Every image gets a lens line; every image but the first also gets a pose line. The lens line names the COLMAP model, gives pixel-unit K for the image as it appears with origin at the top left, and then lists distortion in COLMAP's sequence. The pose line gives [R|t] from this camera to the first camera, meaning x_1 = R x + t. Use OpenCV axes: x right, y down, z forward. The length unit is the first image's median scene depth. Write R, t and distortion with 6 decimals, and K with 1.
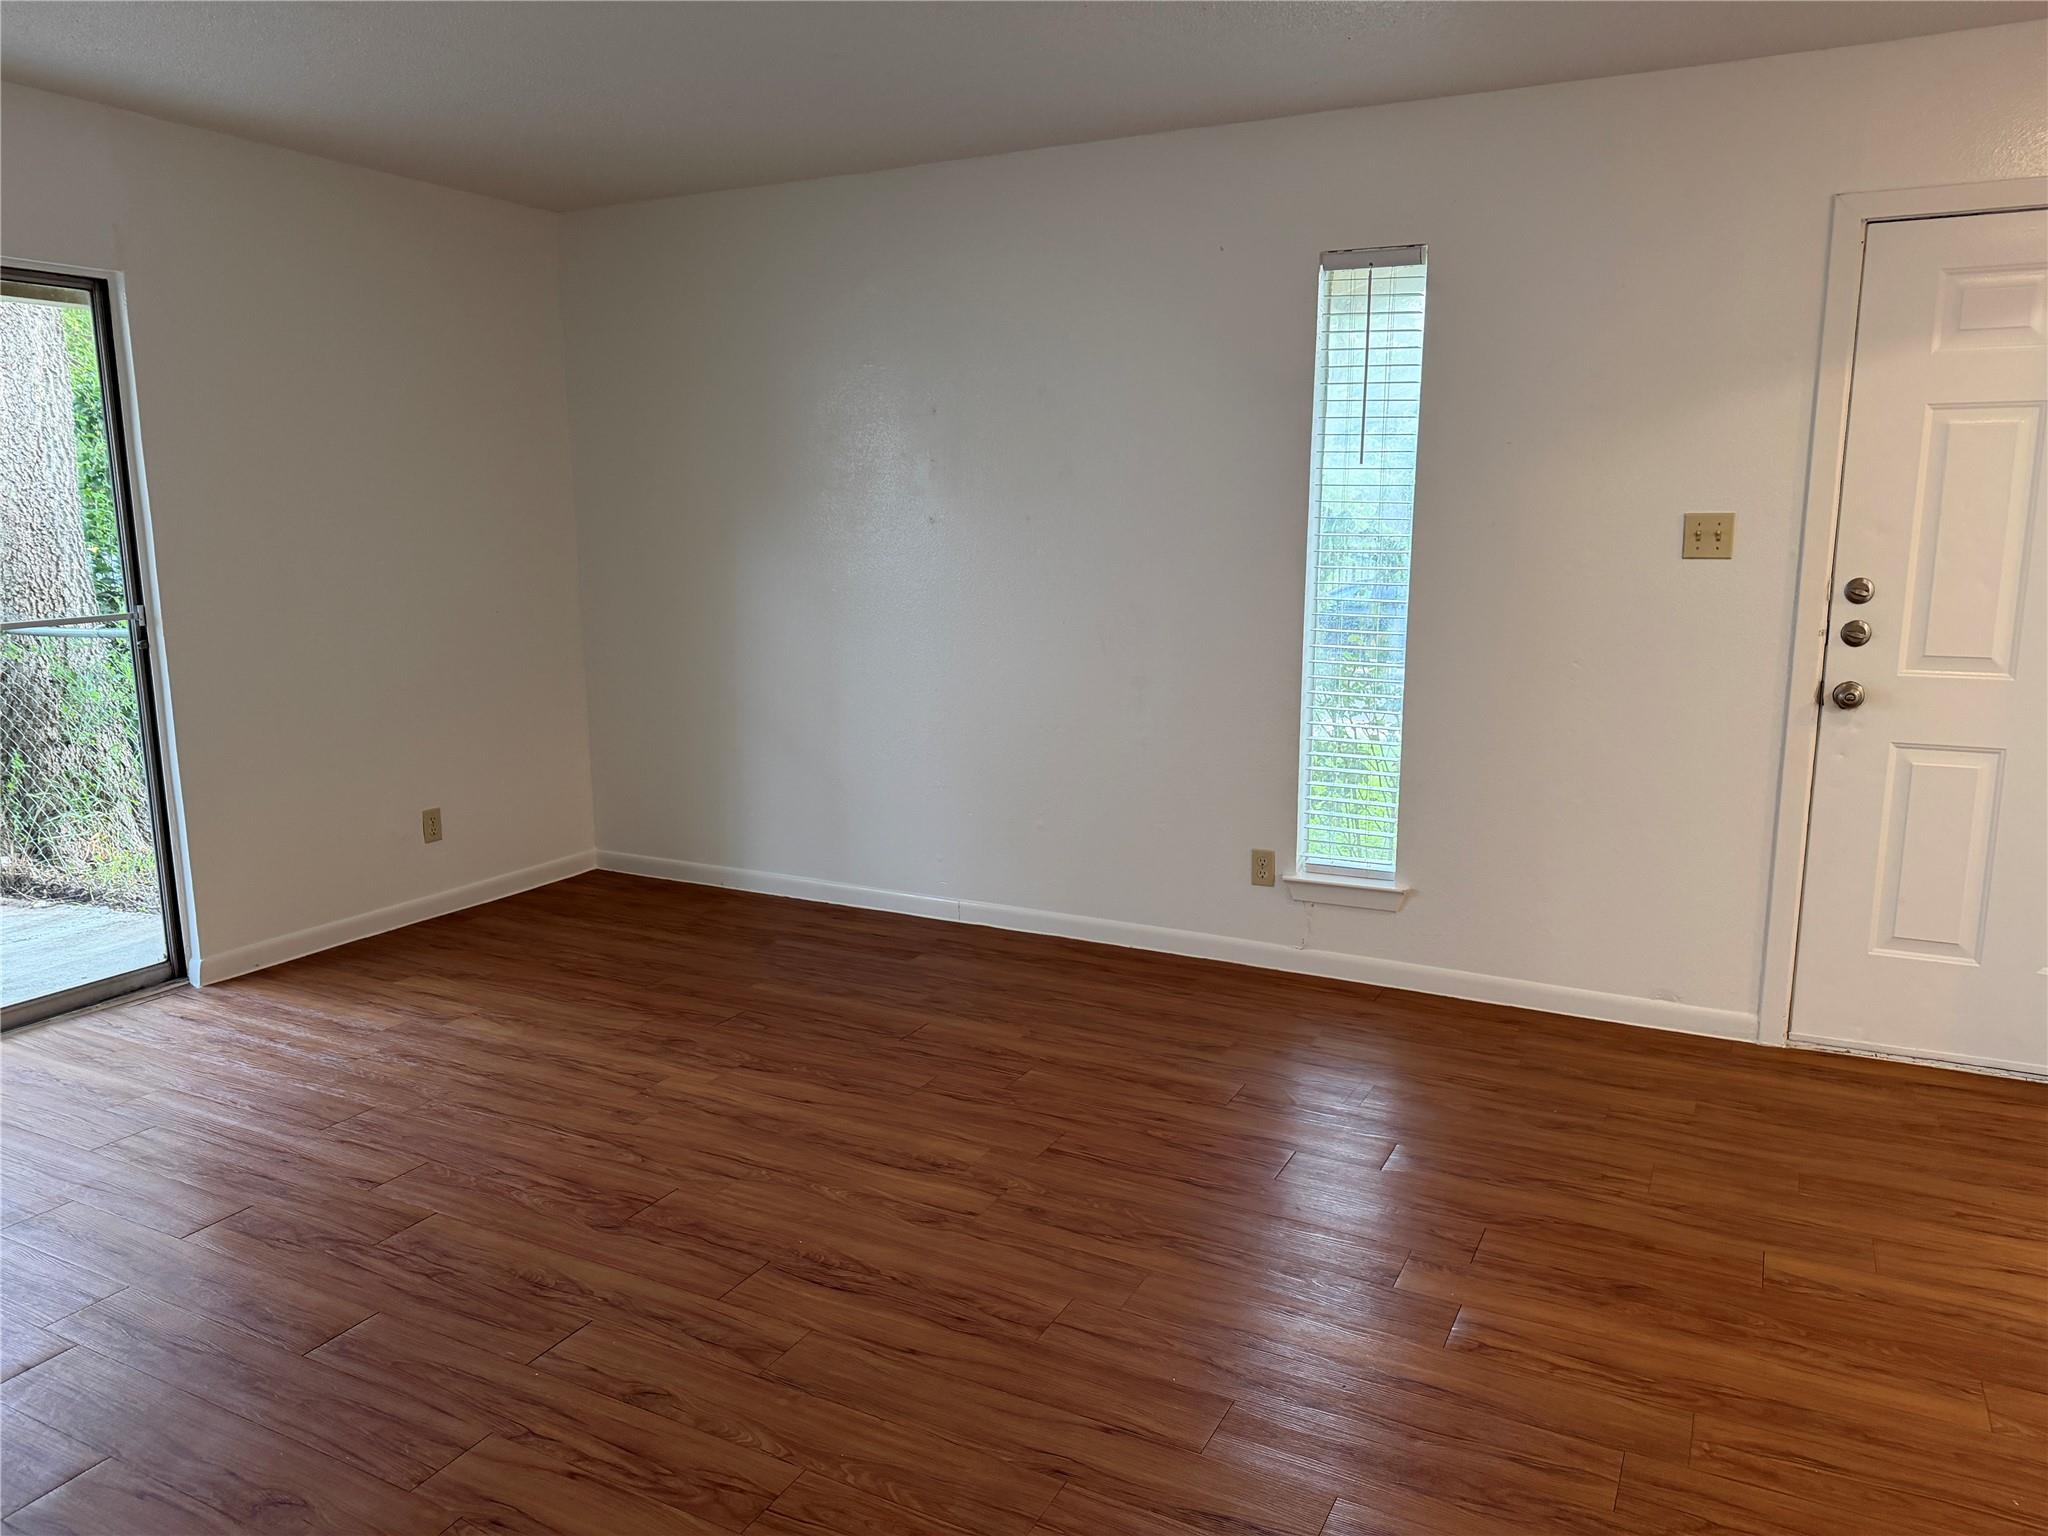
lens RADIAL K [[1494.2, 0, 1024.0], [0, 1494.2, 768.0], [0, 0, 1]] dist [0.177181, -0.320904]
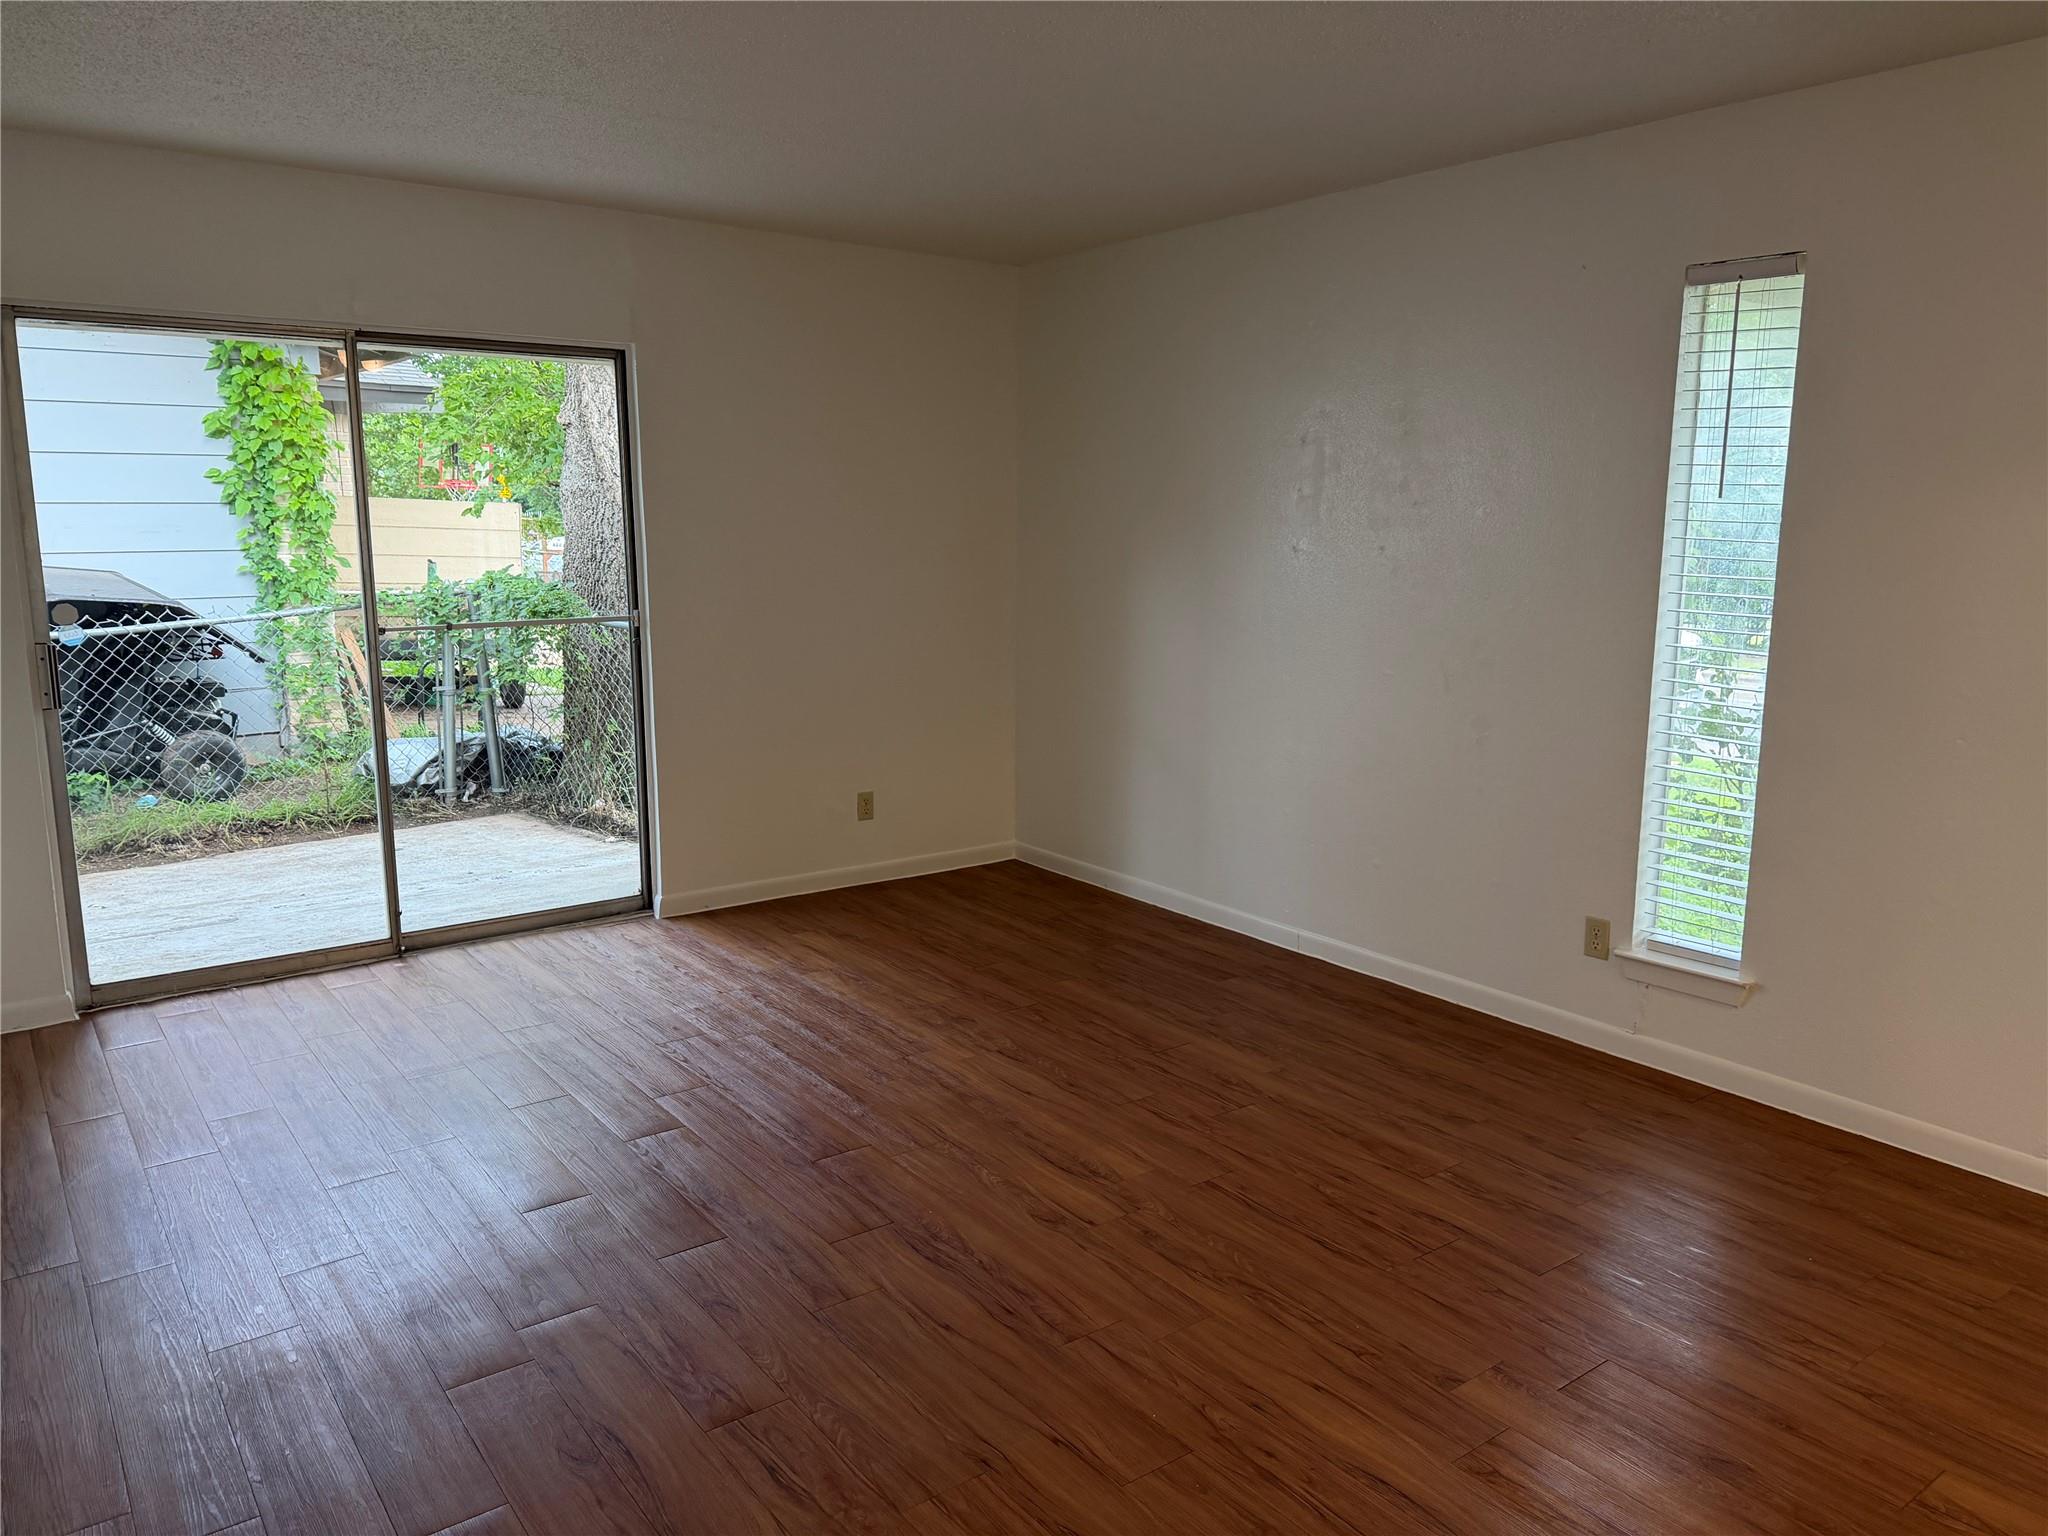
lens RADIAL K [[1494.2, 0, 1024.0], [0, 1494.2, 768.0], [0, 0, 1]] dist [0.177181, -0.320904]
pose [[0.897157, 0.081800, -0.434072, 0.256692], [-0.082633, 0.996435, 0.016987, -0.024717], [0.433914, 0.020629, 0.900718, 0.019500]]
